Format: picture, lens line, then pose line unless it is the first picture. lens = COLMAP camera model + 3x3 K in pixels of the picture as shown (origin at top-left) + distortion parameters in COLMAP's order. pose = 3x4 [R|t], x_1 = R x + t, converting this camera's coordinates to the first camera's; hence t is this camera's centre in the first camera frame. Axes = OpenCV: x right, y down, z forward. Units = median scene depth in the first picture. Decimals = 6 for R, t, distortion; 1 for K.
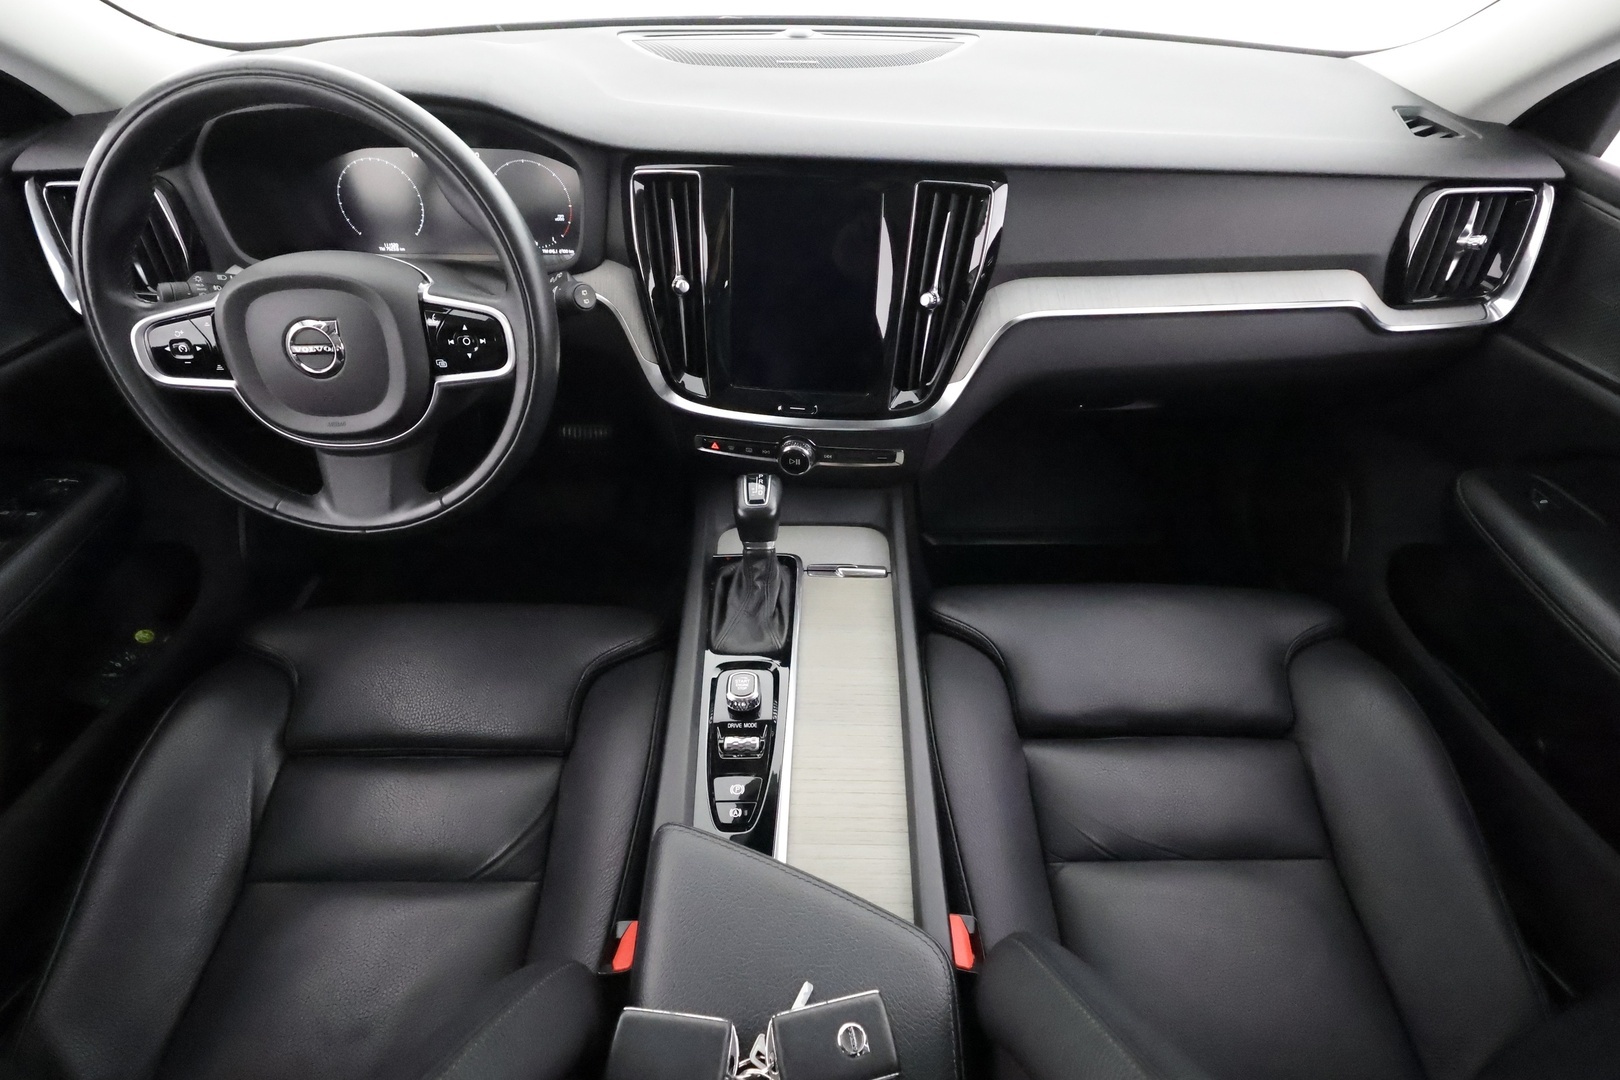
lens RADIAL K [[765.3, 0, 810.0], [0, 765.3, 540.0], [0, 0, 1]] dist [0.002708, 0.000811]
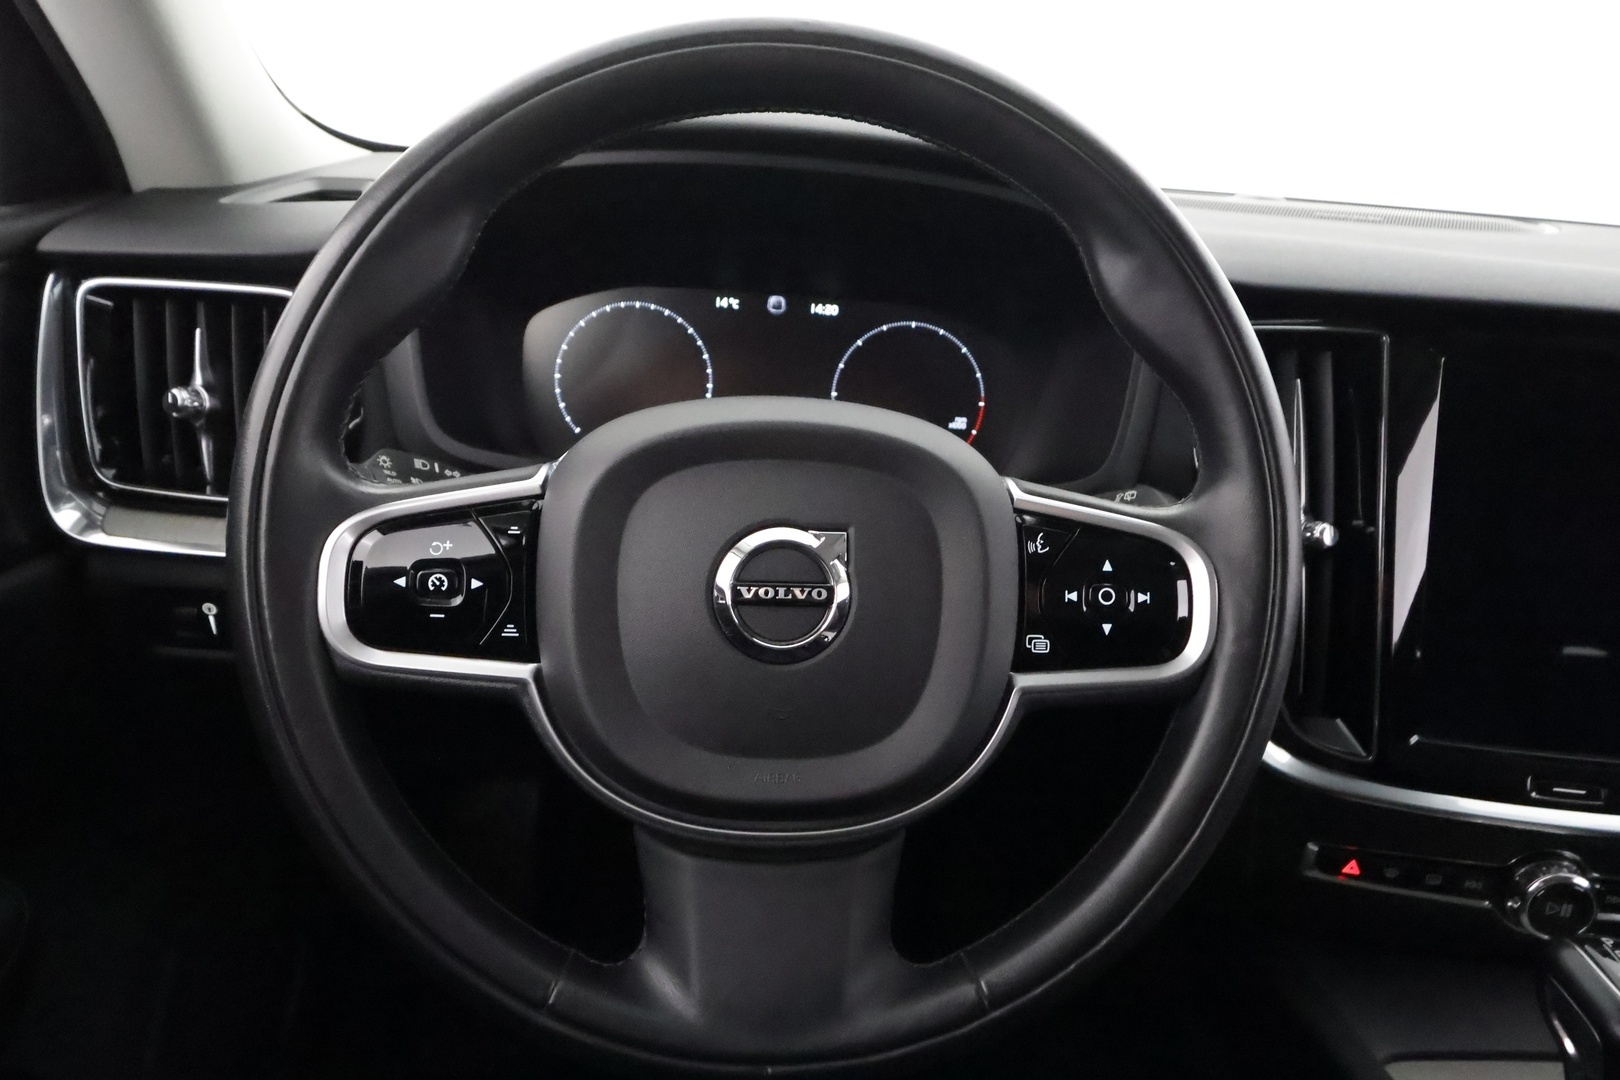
lens RADIAL K [[1156.7, 0, 810.0], [0, 1156.7, 540.0], [0, 0, 1]] dist [0.009948, -0.003227]
pose [[0.996996, 0.049887, 0.059252, -0.566744], [-0.022299, 0.917446, -0.397236, -0.021860], [-0.074177, 0.394721, 0.915802, 0.346251]]
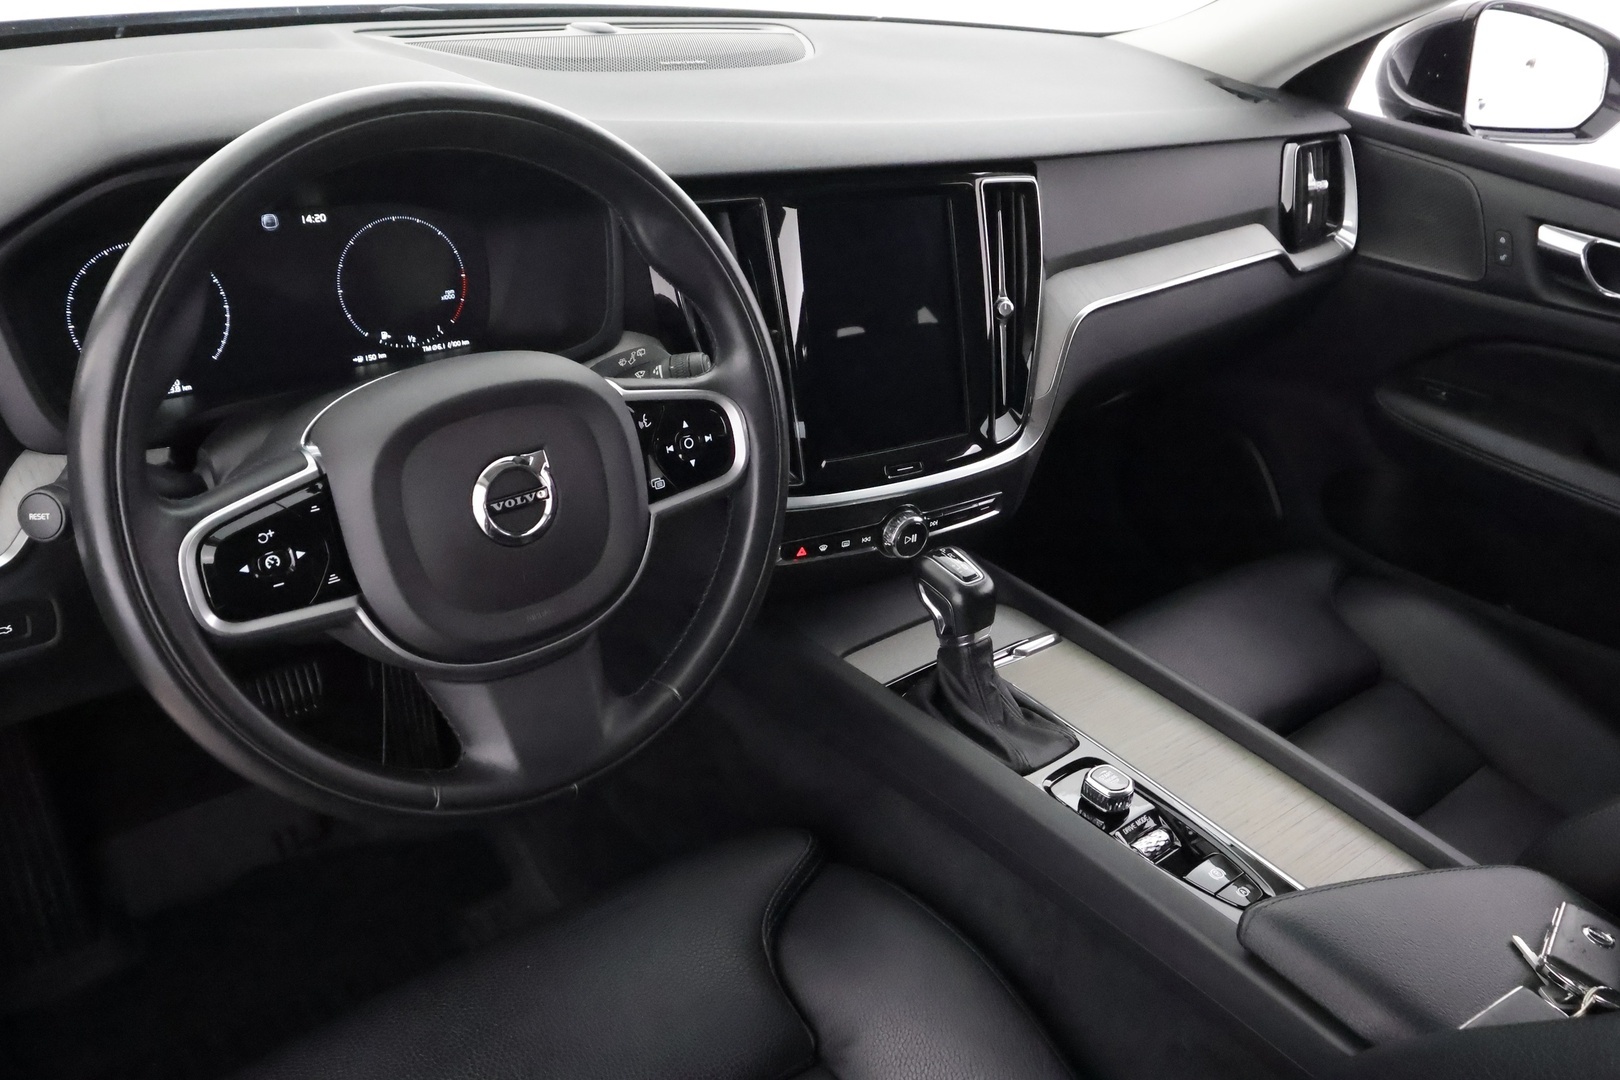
lens RADIAL K [[1293.4, 0, 824.5], [0, 1293.4, 547.2], [0, 0, 1]] dist [-0.000504, -0.001455]
pose [[0.772859, -0.256326, 0.580504, -0.912084], [0.360792, 0.930040, -0.069678, -0.040441], [-0.522032, 0.263293, 0.811270, 0.011698]]
